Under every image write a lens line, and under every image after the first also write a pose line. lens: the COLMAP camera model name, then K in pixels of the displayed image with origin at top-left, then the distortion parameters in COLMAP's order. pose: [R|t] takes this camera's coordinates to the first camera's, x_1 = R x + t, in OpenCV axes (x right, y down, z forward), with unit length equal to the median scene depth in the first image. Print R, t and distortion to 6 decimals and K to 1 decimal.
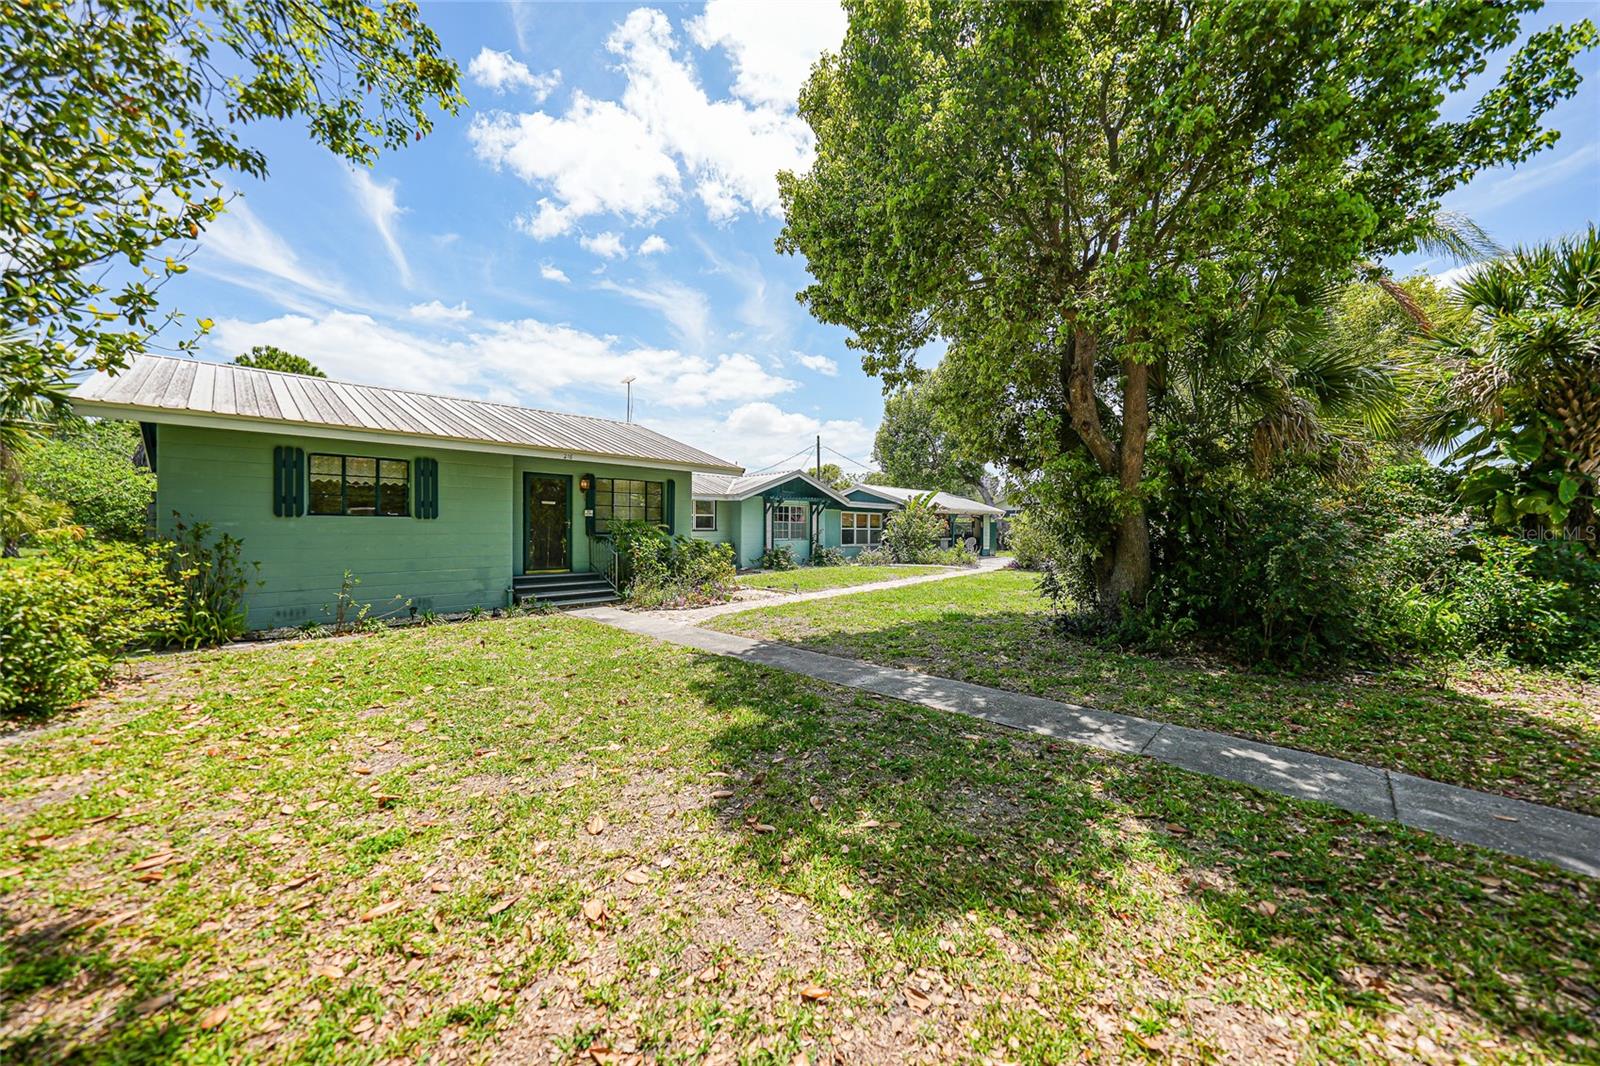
lens RADIAL K [[563.3, 0, 804.1], [0, 563.3, 531.8], [0, 0, 1]] dist [-0.024796, 0.006607]
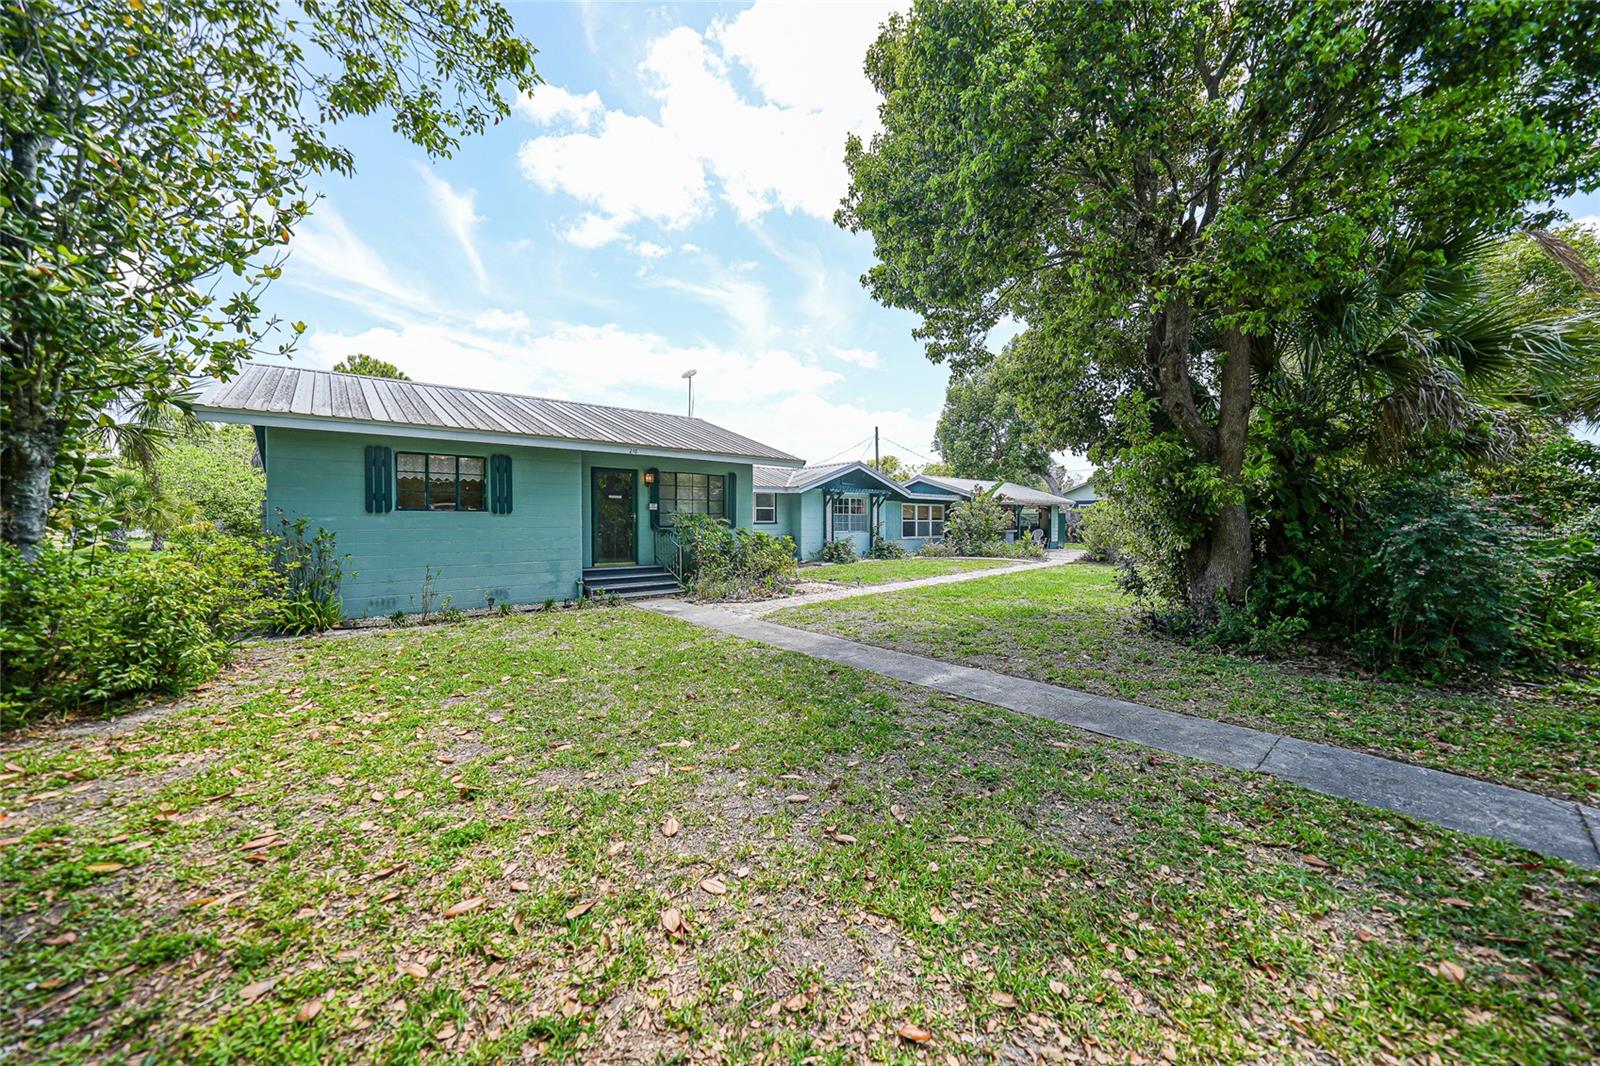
lens RADIAL K [[559.2, 0, 805.4], [0, 559.2, 534.6], [0, 0, 1]] dist [-0.025058, 0.006539]
pose [[0.995373, -0.002476, -0.096054, -0.020179], [0.004269, 0.999820, 0.018472, -0.000336], [0.095991, -0.018797, 0.995205, 0.031609]]
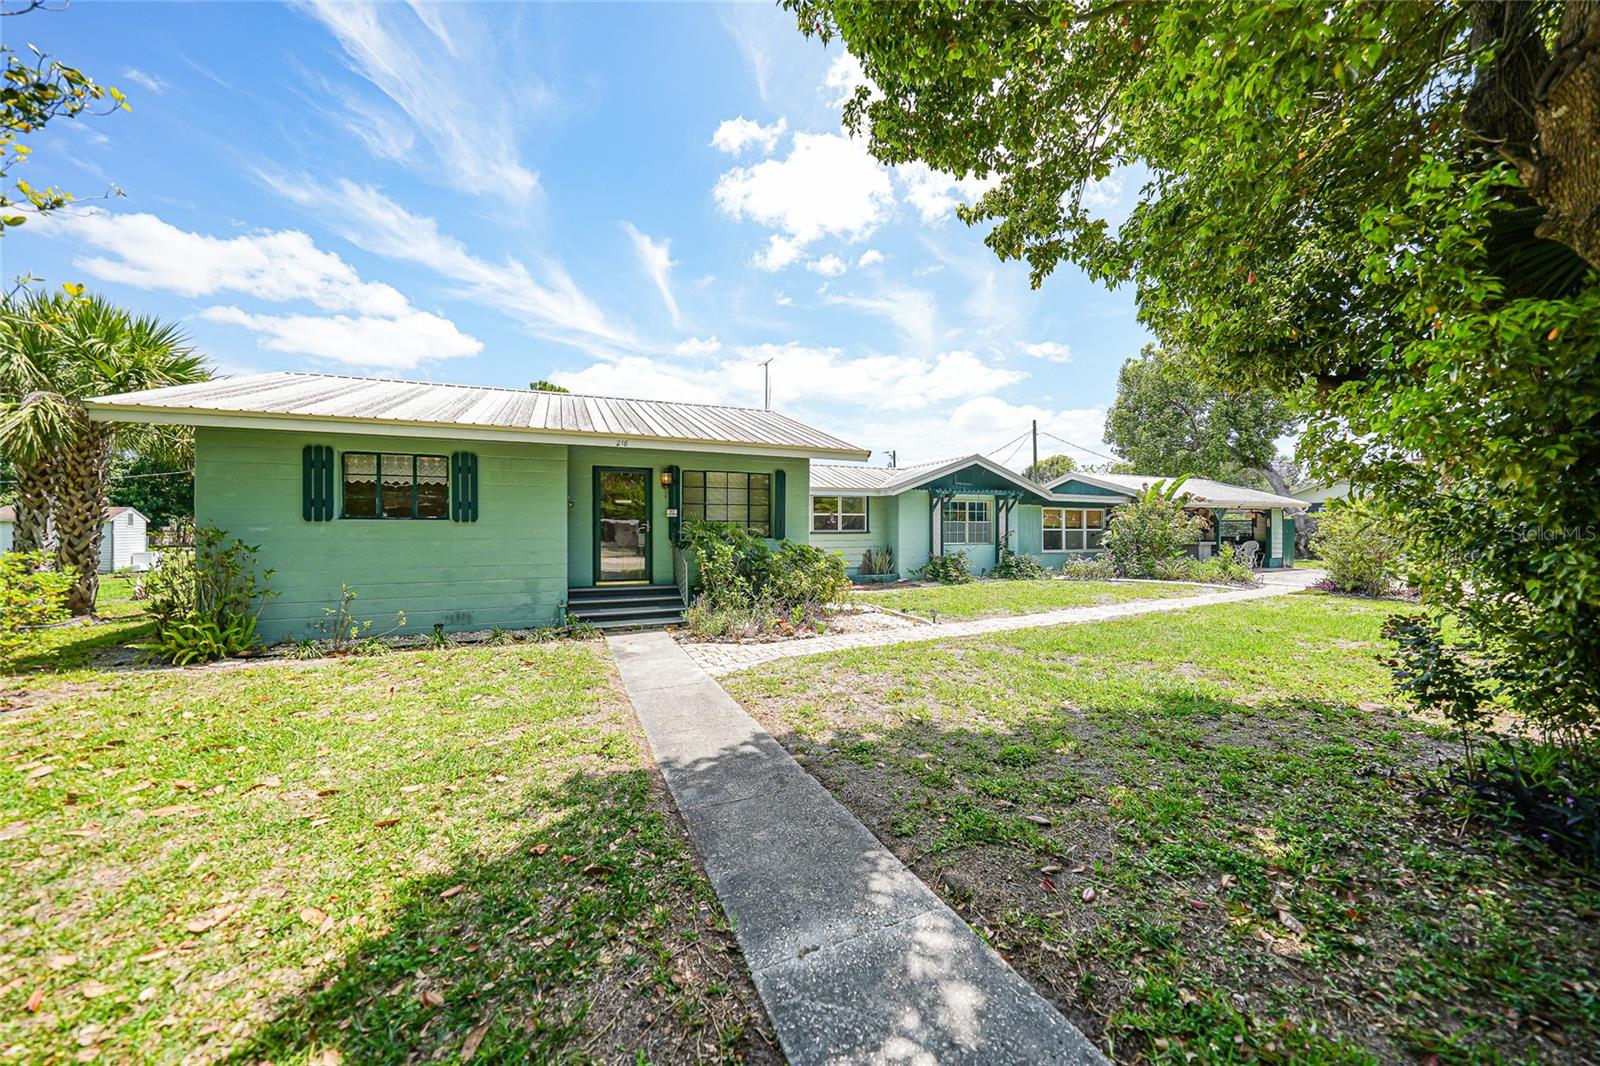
lens RADIAL K [[559.2, 0, 805.4], [0, 559.2, 534.6], [0, 0, 1]] dist [-0.025058, 0.006539]
pose [[0.921208, -0.002077, -0.389065, 0.152647], [0.003007, 0.999994, 0.001781, -0.003174], [0.389058, -0.002810, 0.921209, 0.419667]]
